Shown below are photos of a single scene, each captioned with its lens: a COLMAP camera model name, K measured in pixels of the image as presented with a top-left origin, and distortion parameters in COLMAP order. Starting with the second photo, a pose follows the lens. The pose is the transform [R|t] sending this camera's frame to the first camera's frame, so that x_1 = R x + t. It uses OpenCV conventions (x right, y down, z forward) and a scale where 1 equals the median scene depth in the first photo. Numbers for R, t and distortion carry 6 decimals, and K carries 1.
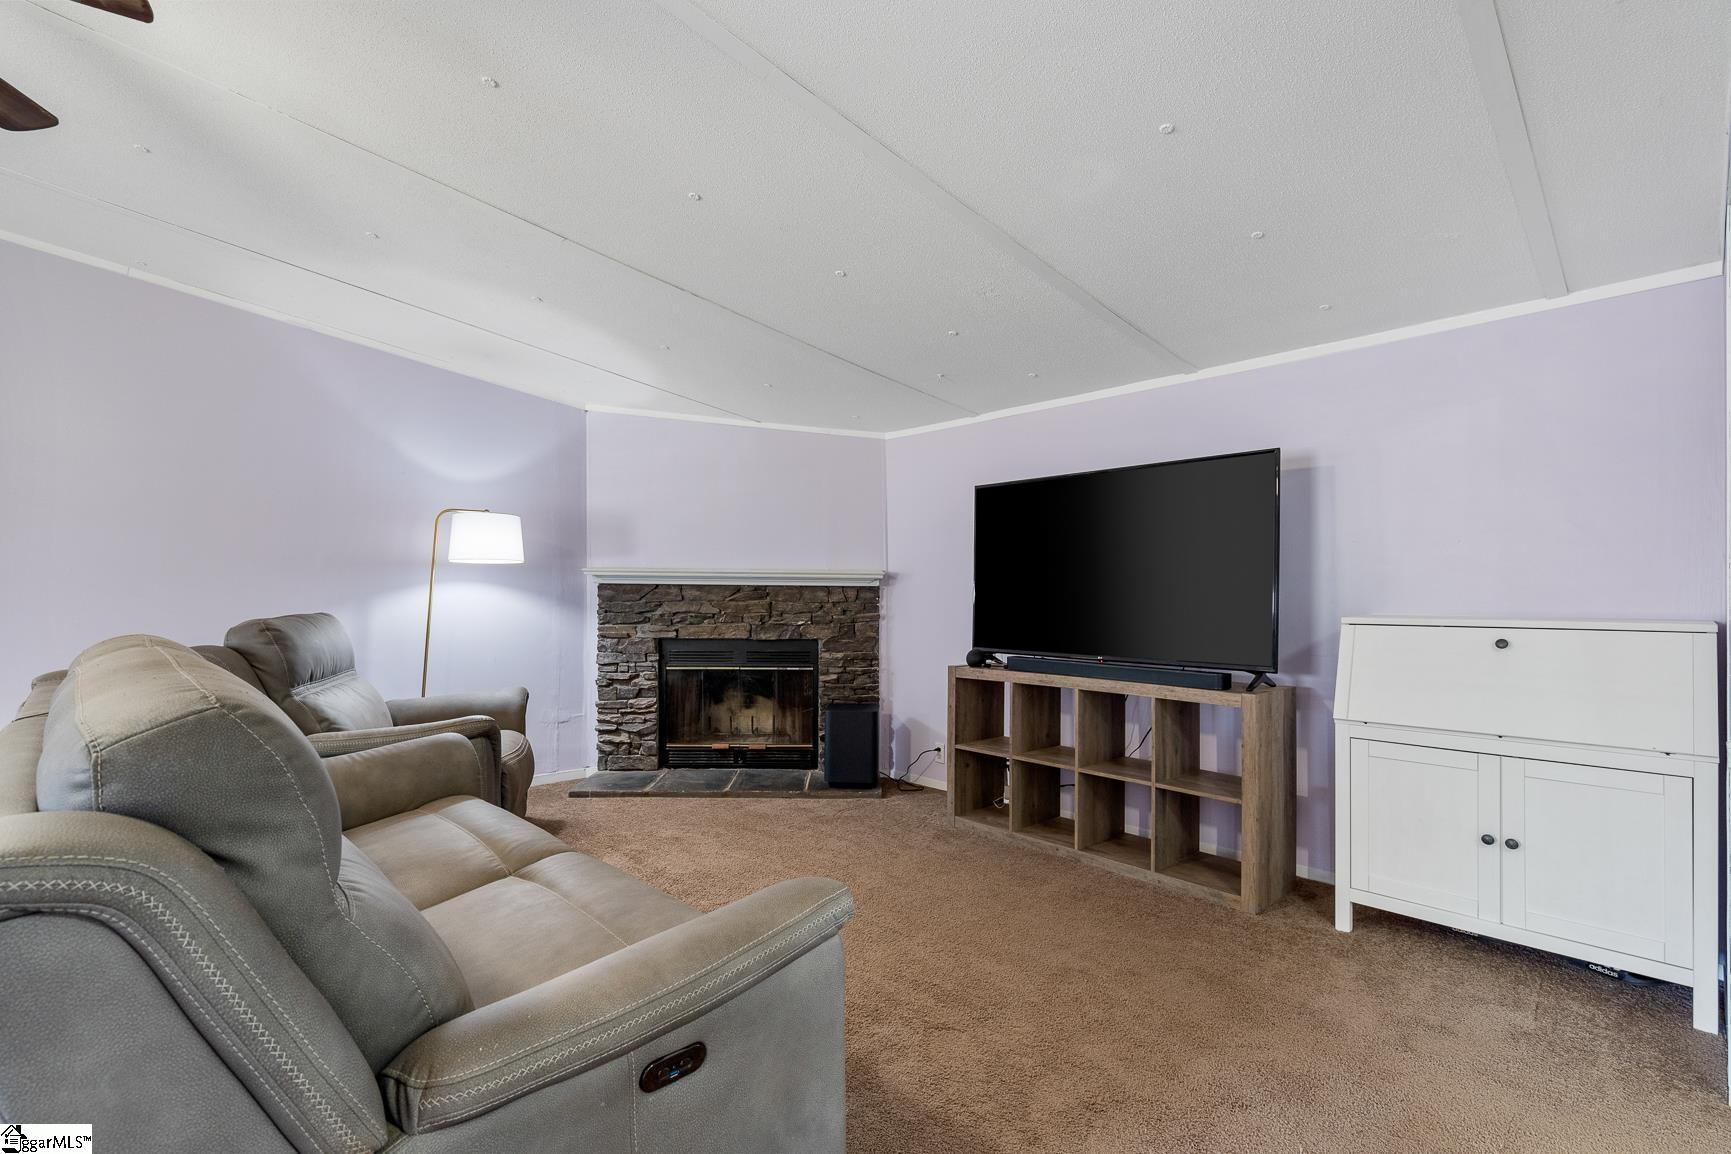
lens RADIAL K [[791.4, 0, 863.7], [0, 791.4, 586.6], [0, 0, 1]] dist [0.003430, 0.000720]
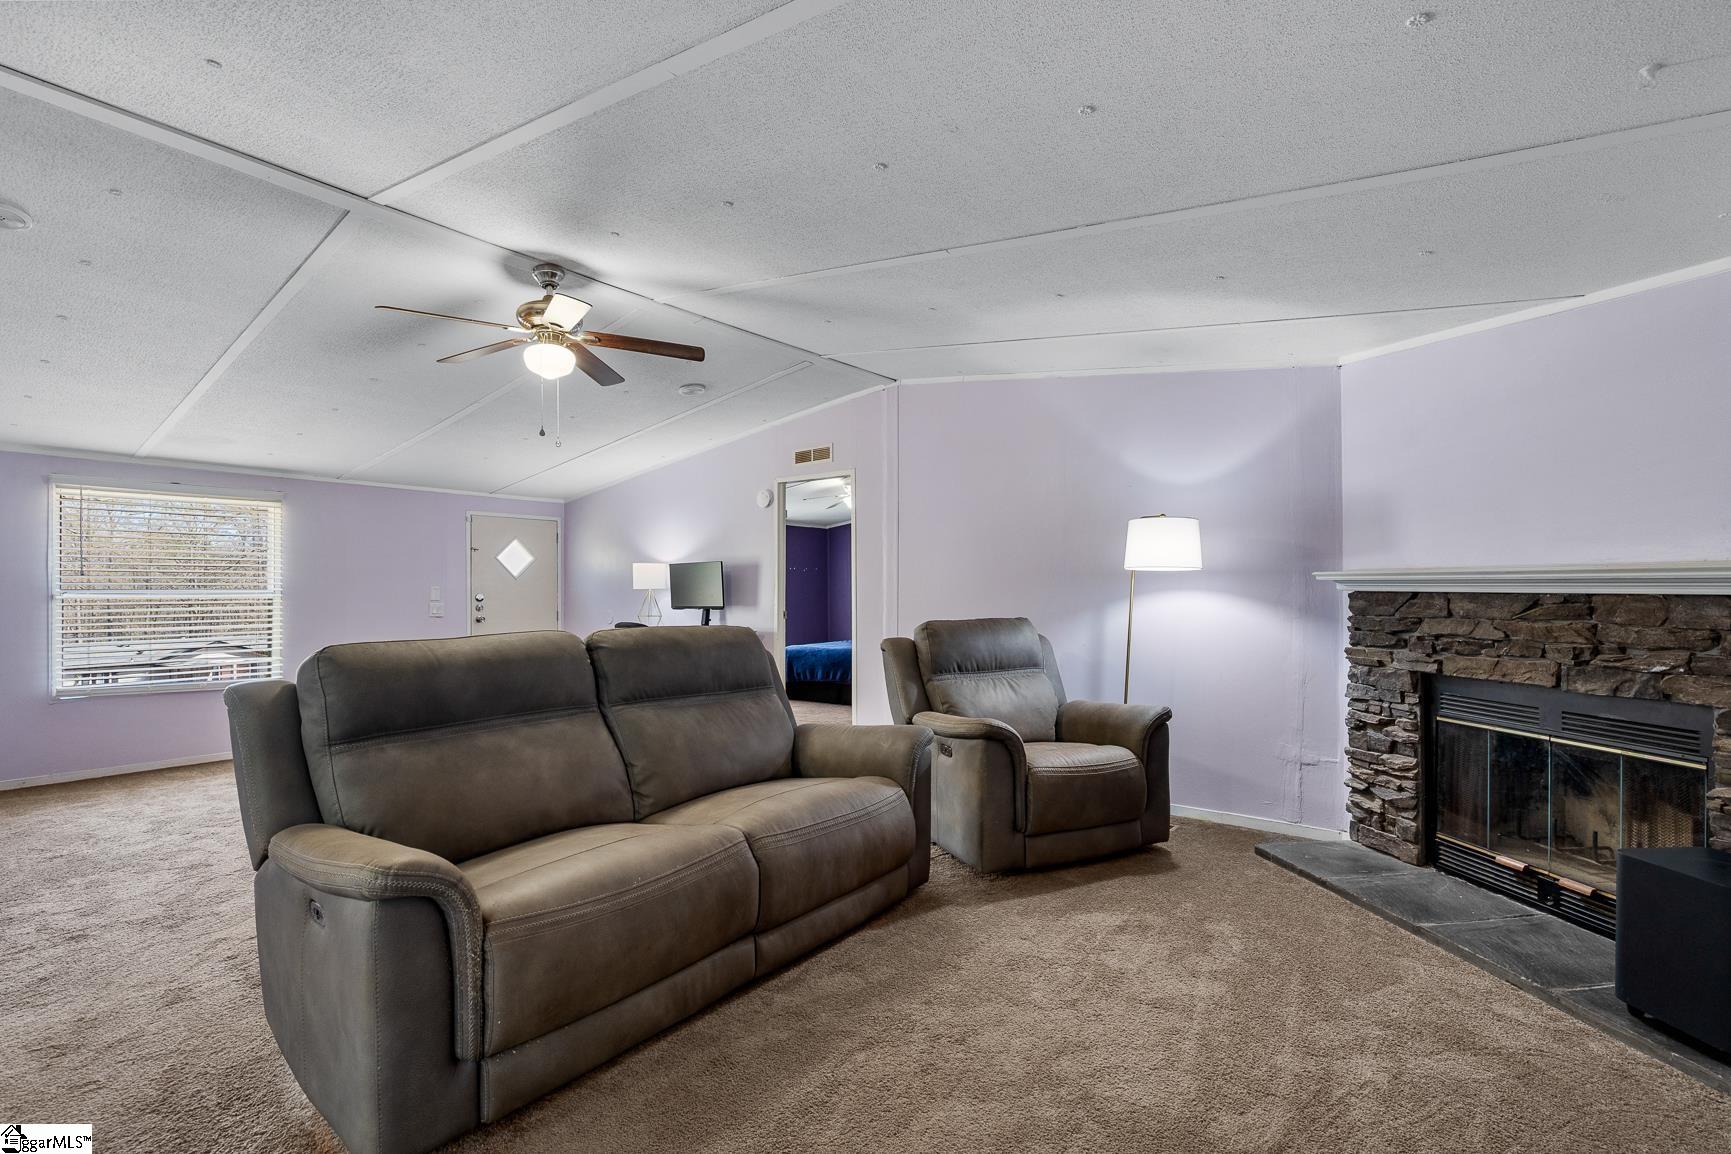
lens RADIAL K [[791.4, 0, 865.6], [0, 791.4, 586.6], [0, 0, 1]] dist [0.003430, 0.000720]
pose [[0.167543, -0.006316, -0.985845, 0.332017], [-0.000117, 0.999979, -0.006426, -0.003084], [0.985865, 0.001192, 0.167539, 0.419934]]
